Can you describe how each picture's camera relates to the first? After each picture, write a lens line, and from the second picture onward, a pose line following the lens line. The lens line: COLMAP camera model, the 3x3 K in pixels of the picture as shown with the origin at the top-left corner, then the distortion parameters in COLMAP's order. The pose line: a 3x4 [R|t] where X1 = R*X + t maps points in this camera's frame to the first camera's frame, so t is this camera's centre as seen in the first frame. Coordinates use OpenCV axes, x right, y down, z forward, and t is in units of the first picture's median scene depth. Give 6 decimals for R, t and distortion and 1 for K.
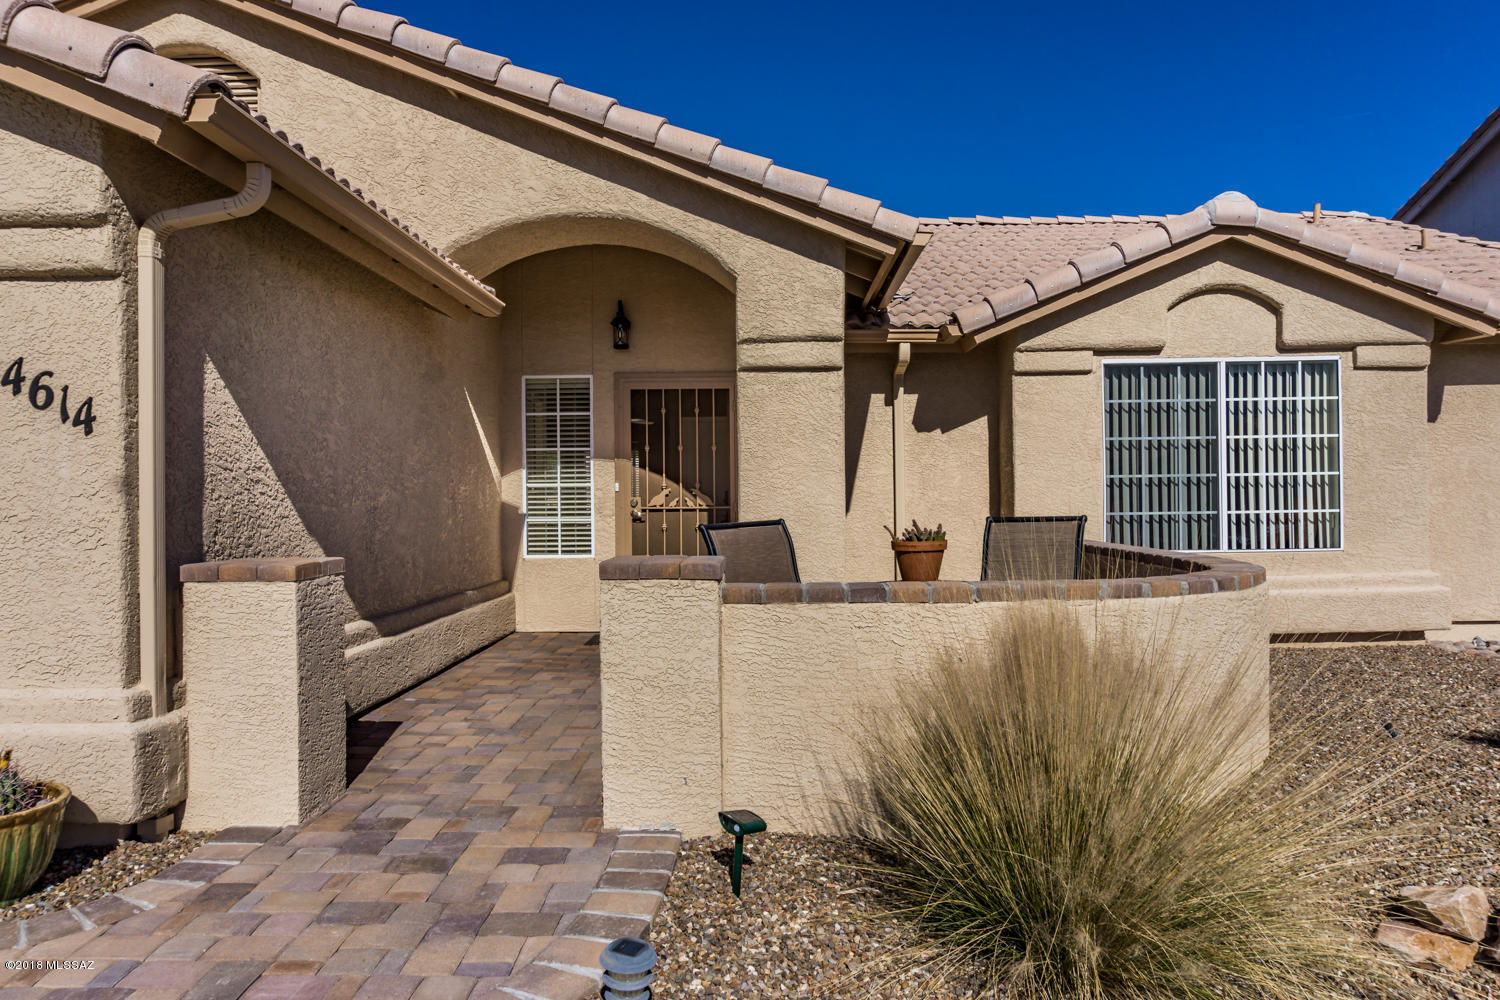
lens RADIAL K [[1024.0, 0, 750.0], [0, 1024.0, 500.0], [0, 0, 1]] dist [-0.005760, -0.004048]
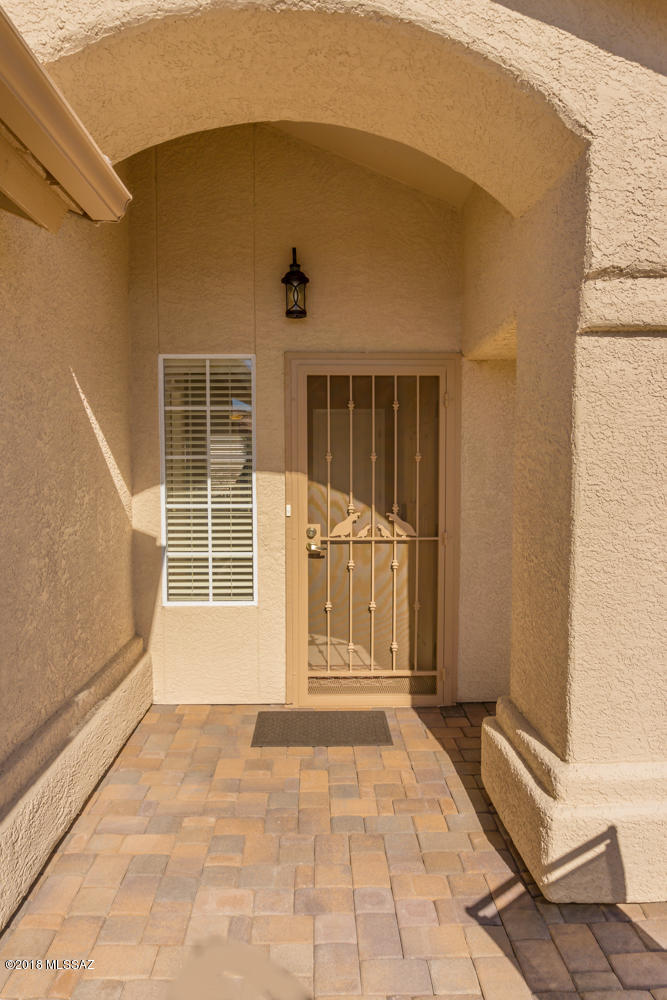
lens RADIAL K [[682.7, 0, 279.9], [0, 682.7, 541.2], [0, 0, 1]] dist [-0.005760, -0.004048]
pose [[0.999382, 0.017184, -0.030666, -0.120556], [-0.013481, 0.993029, 0.117101, -0.047934], [0.032464, -0.116615, 0.992646, 0.510975]]
